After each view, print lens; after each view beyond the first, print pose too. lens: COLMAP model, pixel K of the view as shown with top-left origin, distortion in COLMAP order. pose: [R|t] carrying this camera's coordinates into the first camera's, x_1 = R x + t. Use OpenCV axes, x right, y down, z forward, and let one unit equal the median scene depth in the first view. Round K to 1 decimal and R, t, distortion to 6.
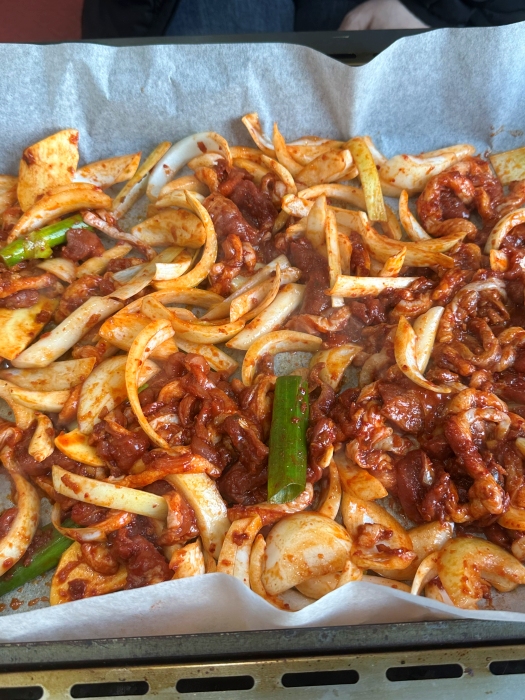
lens RADIAL K [[697.1, 0, 262.5], [0, 697.1, 350.0], [0, 0, 1]] dist [-0.001399, -0.000882]
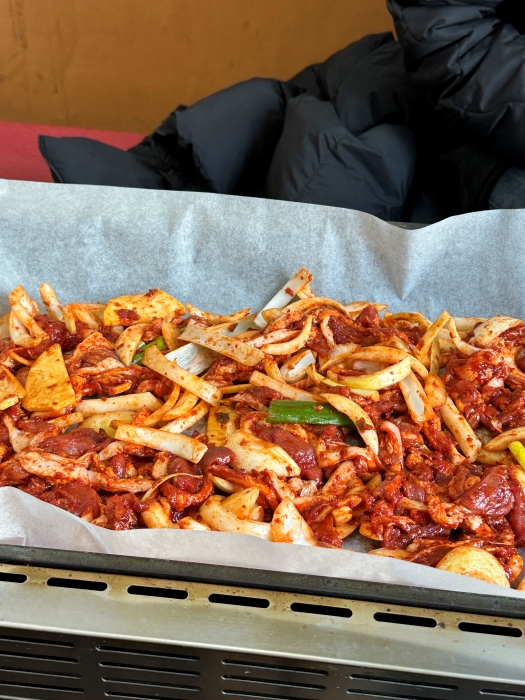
lens RADIAL K [[855.4, 0, 262.5], [0, 855.4, 350.0], [0, 0, 1]] dist [0.260610, -0.422455]
pose [[0.986896, 0.136895, -0.085422, 0.029787], [-0.158081, 0.926432, -0.341664, 0.370235], [0.032365, 0.350690, 0.935932, -0.411301]]
